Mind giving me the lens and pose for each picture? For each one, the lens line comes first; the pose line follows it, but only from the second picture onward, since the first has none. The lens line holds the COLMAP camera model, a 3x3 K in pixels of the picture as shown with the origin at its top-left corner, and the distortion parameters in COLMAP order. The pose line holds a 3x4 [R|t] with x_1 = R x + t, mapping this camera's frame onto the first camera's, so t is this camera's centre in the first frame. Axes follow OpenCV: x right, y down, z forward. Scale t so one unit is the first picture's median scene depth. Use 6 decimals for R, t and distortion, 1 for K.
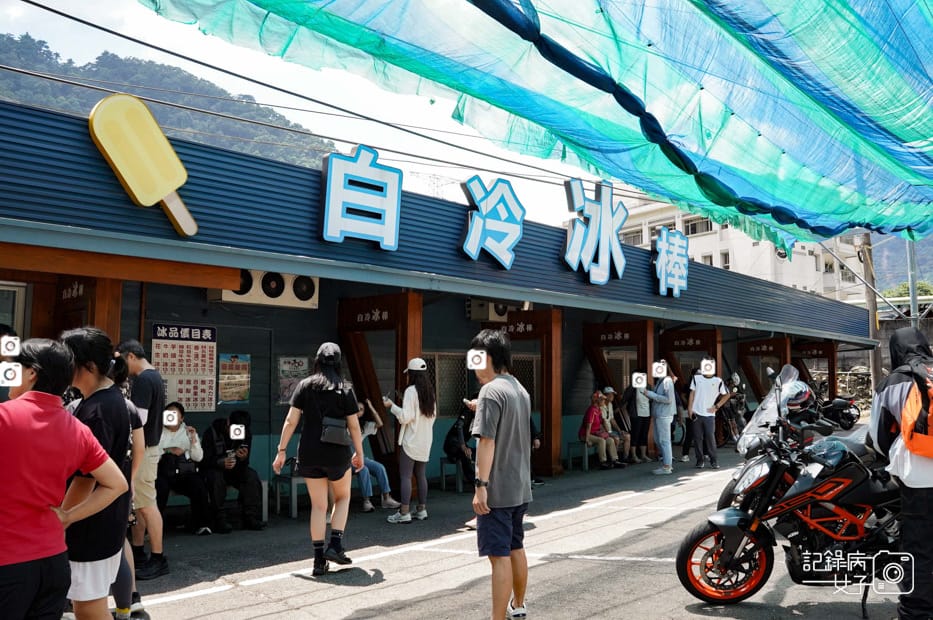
lens RADIAL K [[733.5, 0, 473.0], [0, 733.5, 306.9], [0, 0, 1]] dist [-0.216387, 0.129051]
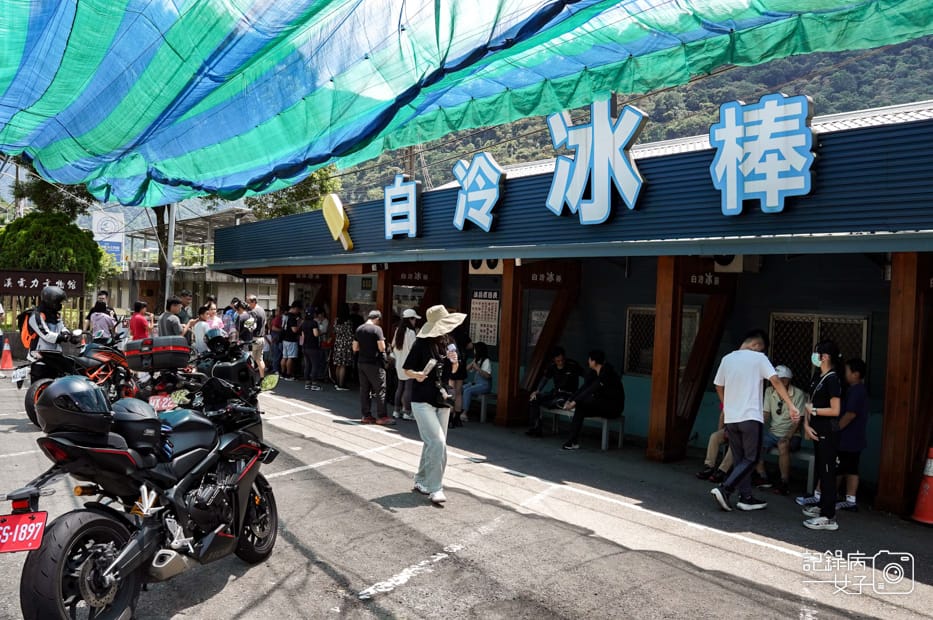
lens RADIAL K [[733.5, 0, 473.0], [0, 733.5, 306.9], [0, 0, 1]] dist [-0.216387, 0.129051]
pose [[-0.137091, 0.001447, -0.990557, 1.172759], [0.053280, 0.998562, -0.005915, 0.069268], [0.989125, -0.053588, -0.136971, 1.151995]]
